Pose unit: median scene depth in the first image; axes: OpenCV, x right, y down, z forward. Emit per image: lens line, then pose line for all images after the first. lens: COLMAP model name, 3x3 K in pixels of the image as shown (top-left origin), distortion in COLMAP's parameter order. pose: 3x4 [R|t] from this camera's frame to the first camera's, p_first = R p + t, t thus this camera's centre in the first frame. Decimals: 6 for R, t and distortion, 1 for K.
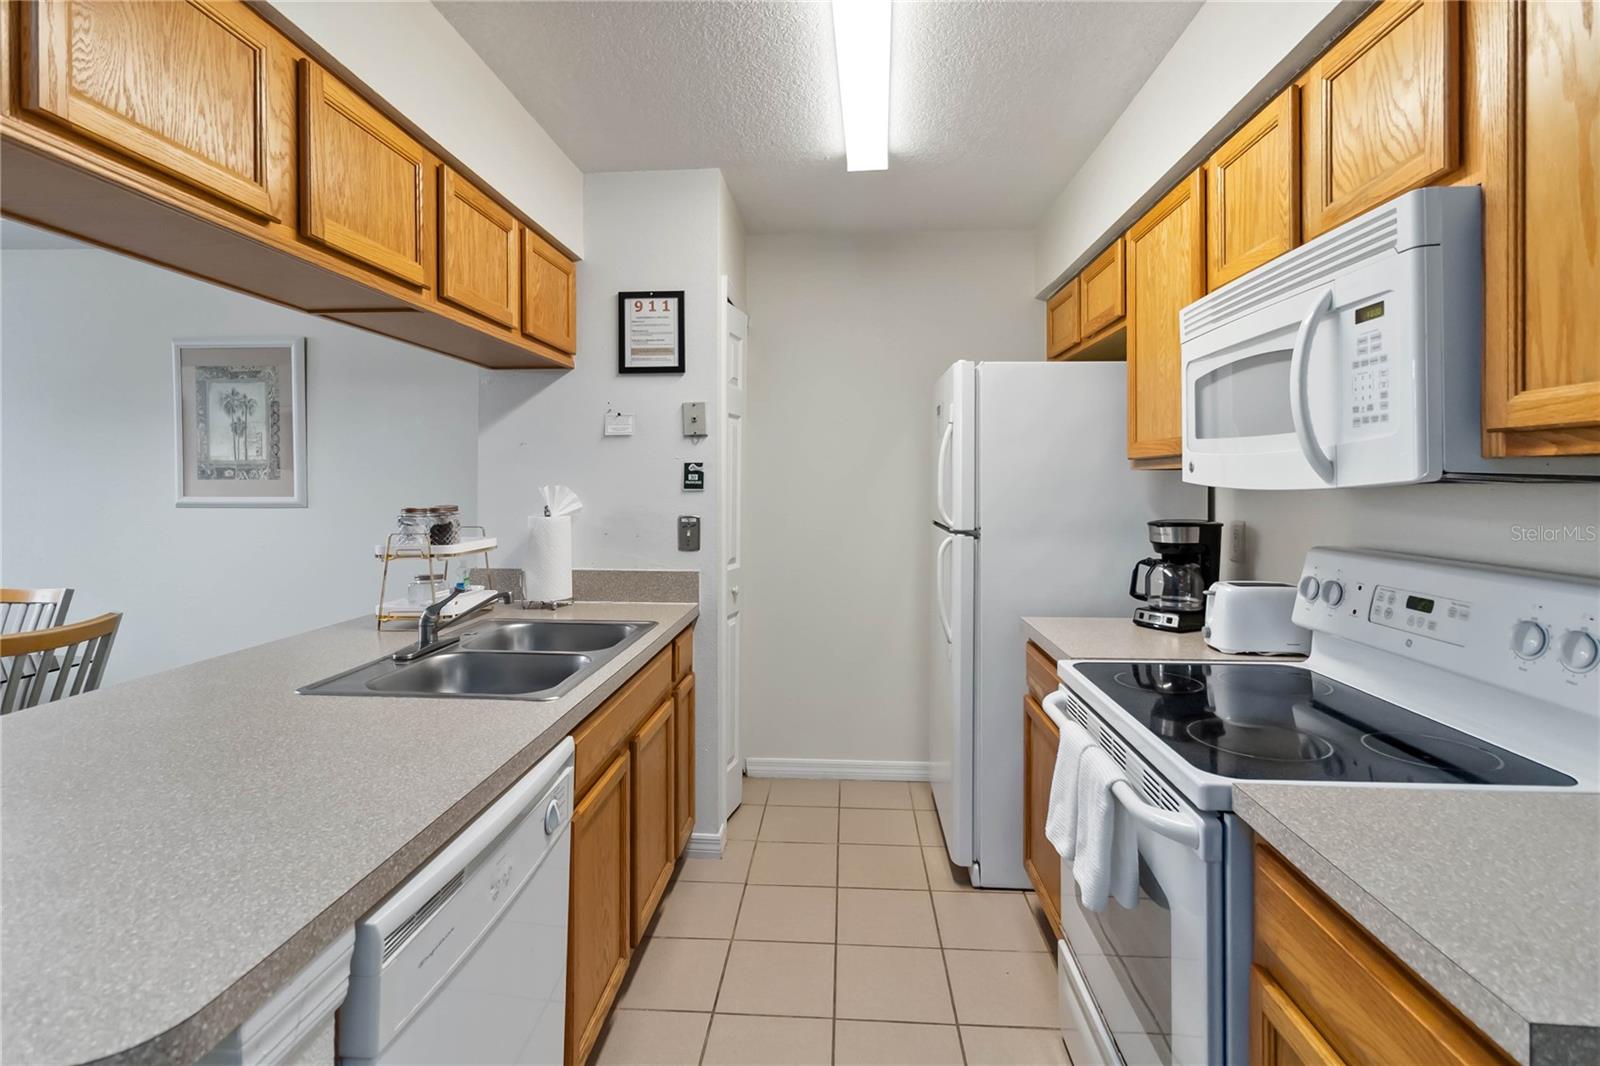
lens RADIAL K [[747.0, 0, 799.4], [0, 747.0, 489.1], [0, 0, 1]] dist [-0.001276, 0.000658]
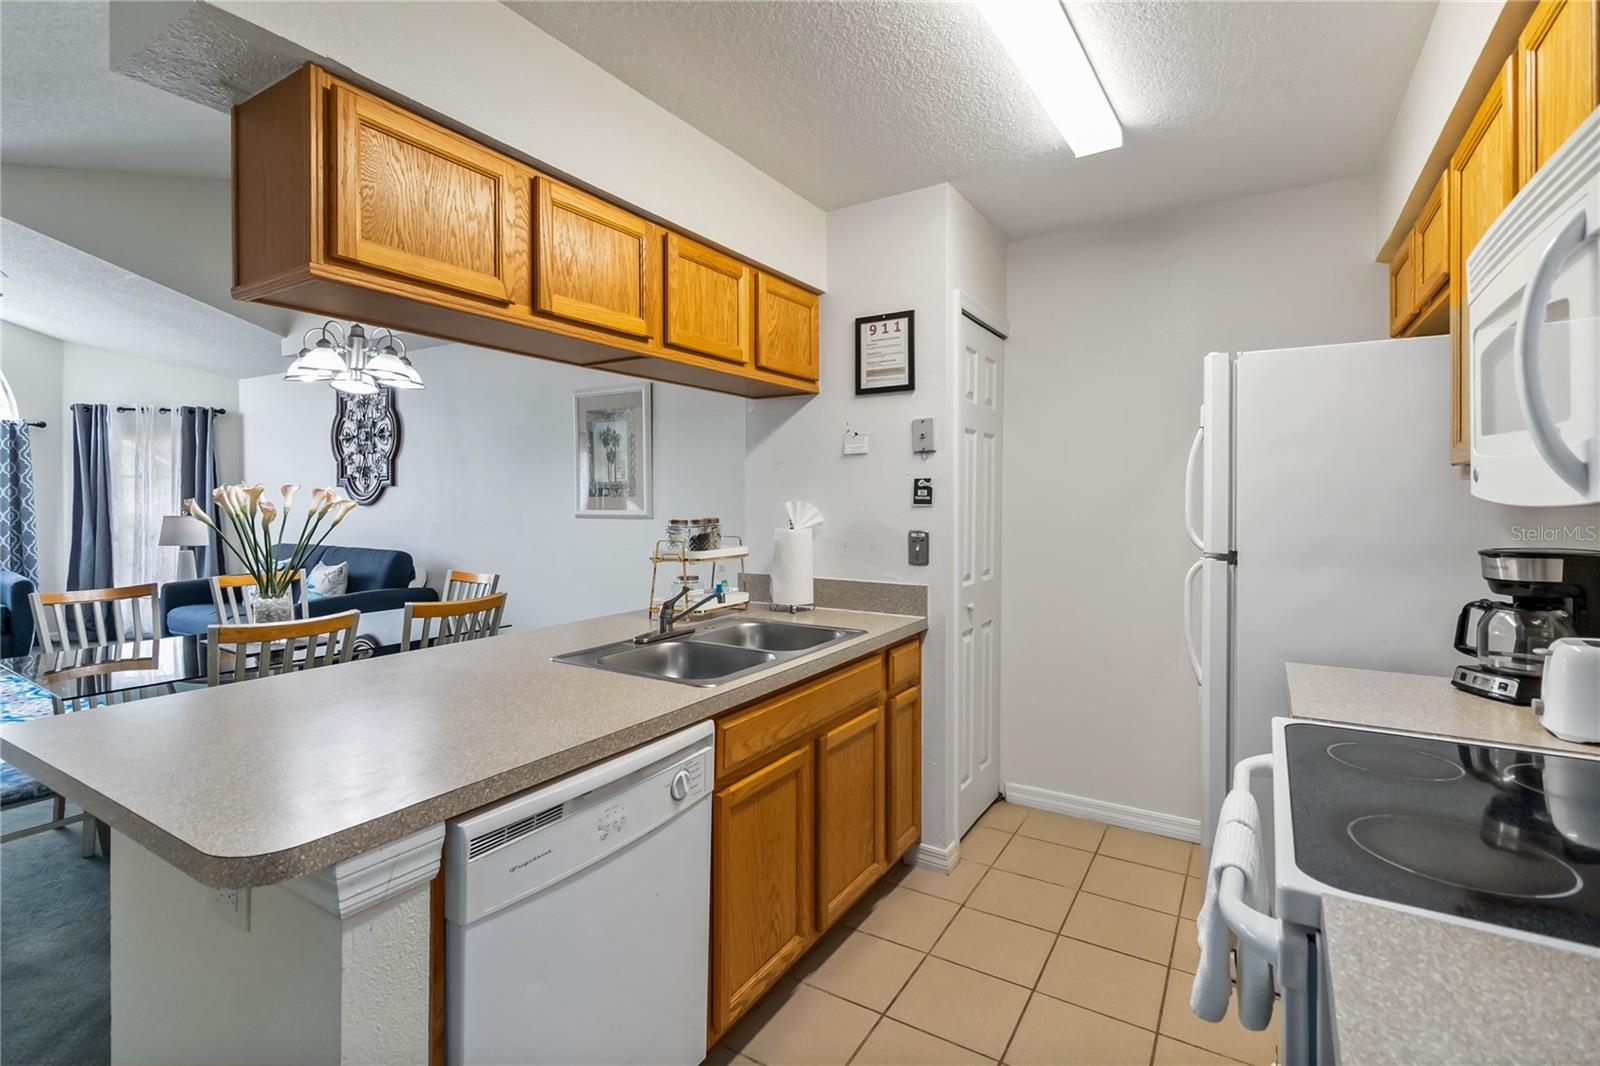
lens RADIAL K [[740.7, 0, 799.6], [0, 740.7, 508.0], [0, 0, 1]] dist [0.000988, 0.000473]
pose [[0.881244, 0.003771, -0.472647, 0.213427], [-0.001904, 0.999988, 0.004428, 0.000647], [0.472658, -0.003002, 0.881241, 0.040930]]
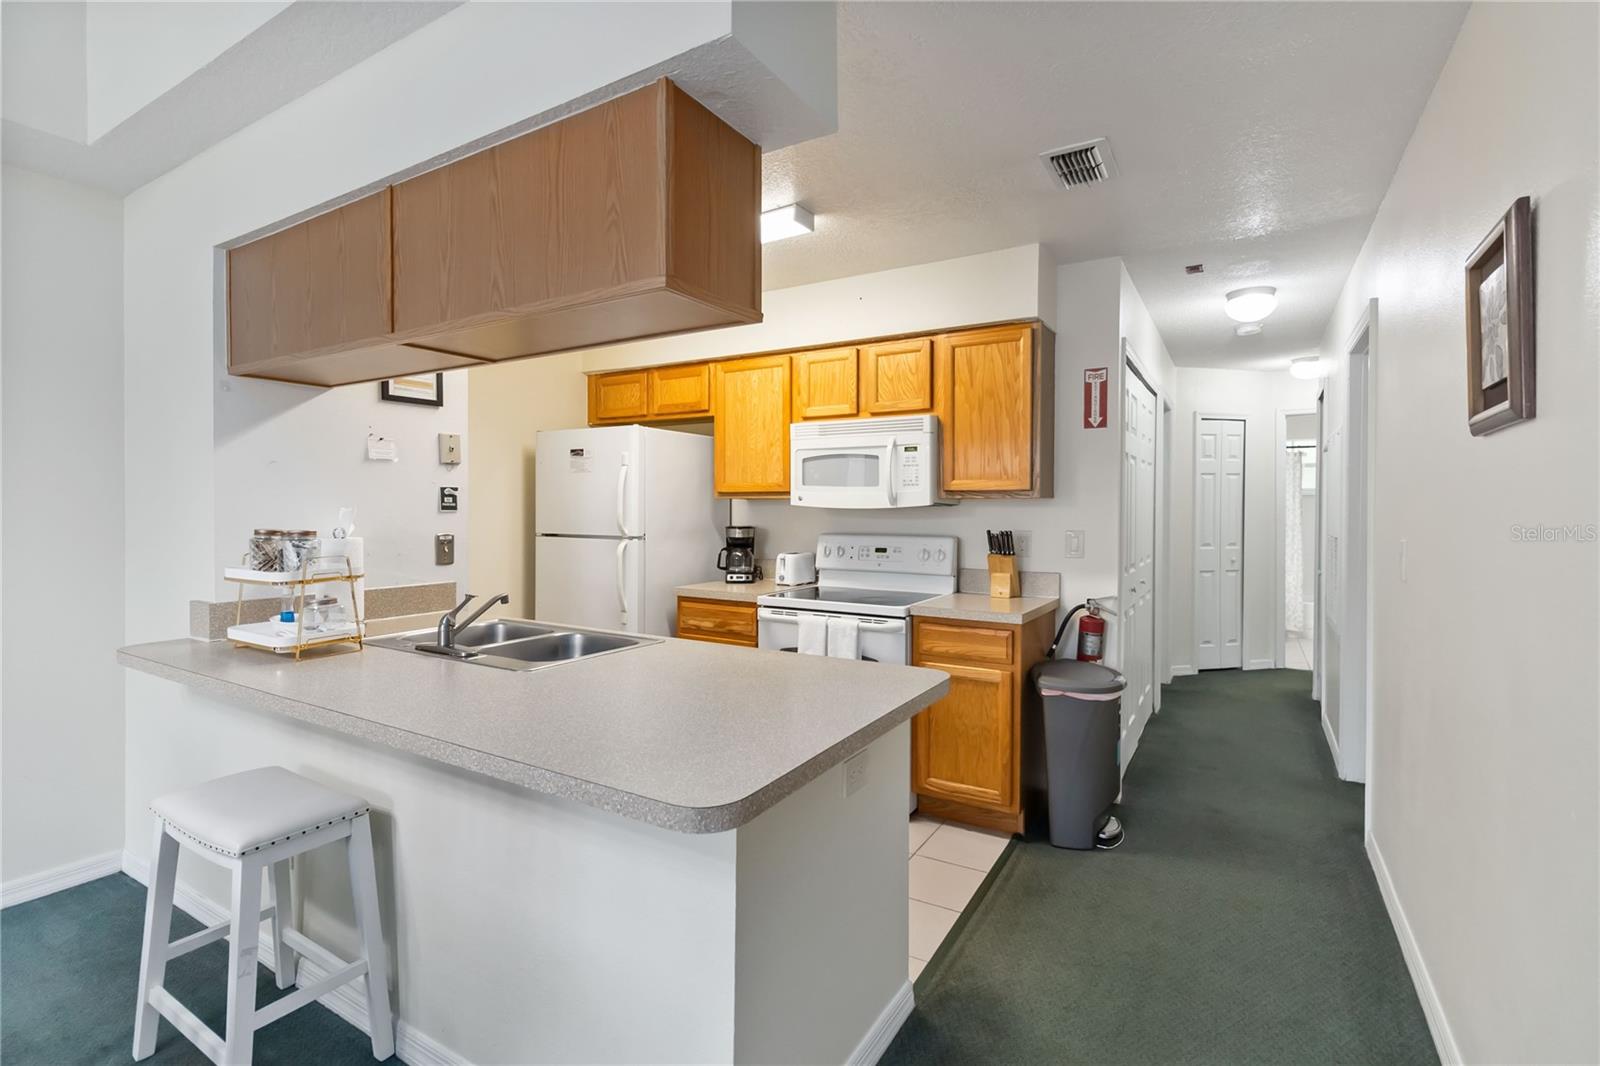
lens RADIAL K [[740.7, 0, 799.6], [0, 740.7, 508.0], [0, 0, 1]] dist [0.000988, 0.000473]
pose [[0.462977, -0.002130, 0.886368, -1.023948], [0.005850, 0.999983, -0.000653, 0.000274], [-0.886351, 0.005487, 0.462982, 0.007004]]
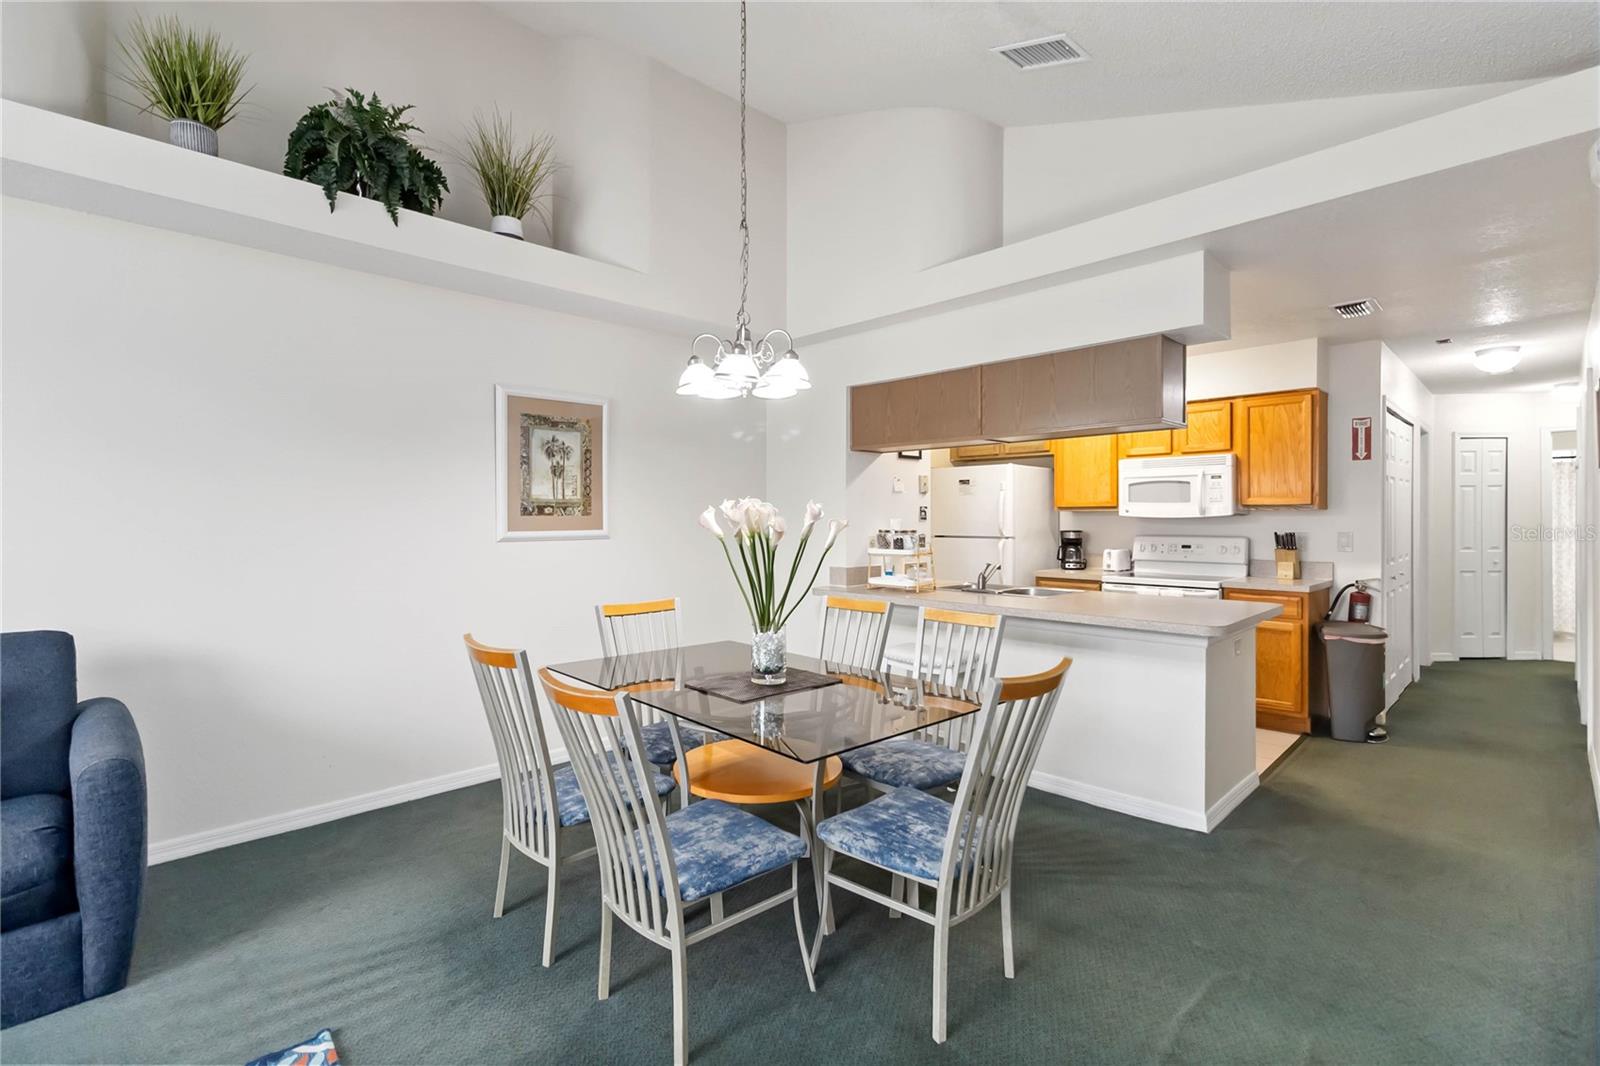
lens RADIAL K [[736.3, 0, 796.7], [0, 736.3, 517.0], [0, 0, 1]] dist [0.001586, 0.000084]
pose [[0.669645, -0.003164, 0.742675, -2.038229], [0.010668, 0.999929, -0.005359, -0.001075], [-0.742605, 0.011511, 0.669631, -0.039164]]
